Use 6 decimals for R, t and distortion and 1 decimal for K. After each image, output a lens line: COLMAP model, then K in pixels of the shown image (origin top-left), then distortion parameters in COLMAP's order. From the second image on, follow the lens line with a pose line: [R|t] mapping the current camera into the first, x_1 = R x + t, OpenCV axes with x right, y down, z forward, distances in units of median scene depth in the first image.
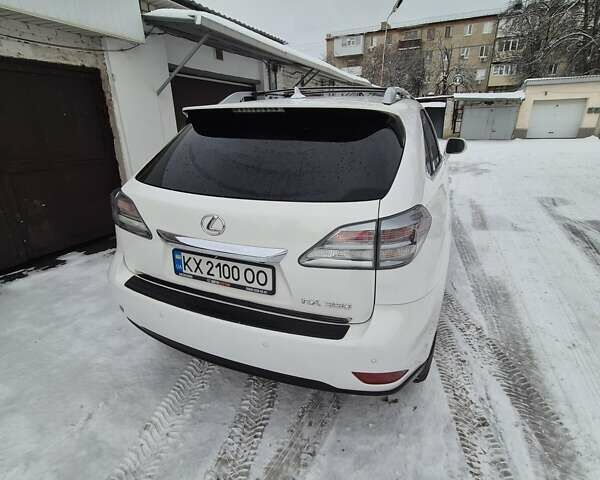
lens RADIAL K [[323.7, 0, 300.2], [0, 323.7, 243.5], [0, 0, 1]] dist [-0.000064, 0.000247]
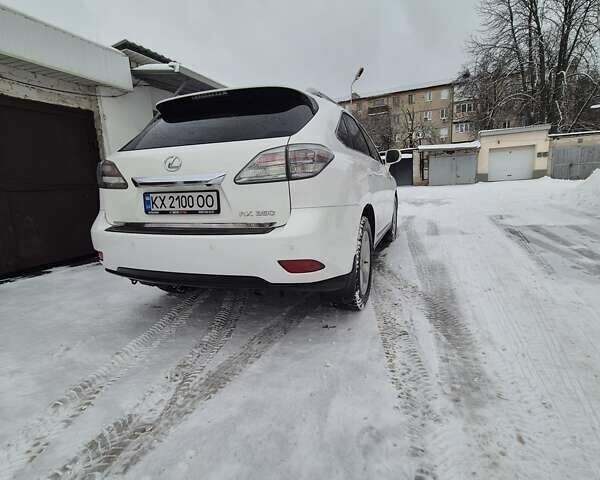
lens RADIAL K [[323.7, 0, 300.2], [0, 323.7, 243.5], [0, 0, 1]] dist [-0.000064, 0.000247]
pose [[0.998071, -0.049089, 0.037996, 0.114469], [0.054970, 0.983285, -0.173576, 0.311875], [-0.028841, 0.175329, 0.984087, -0.172810]]
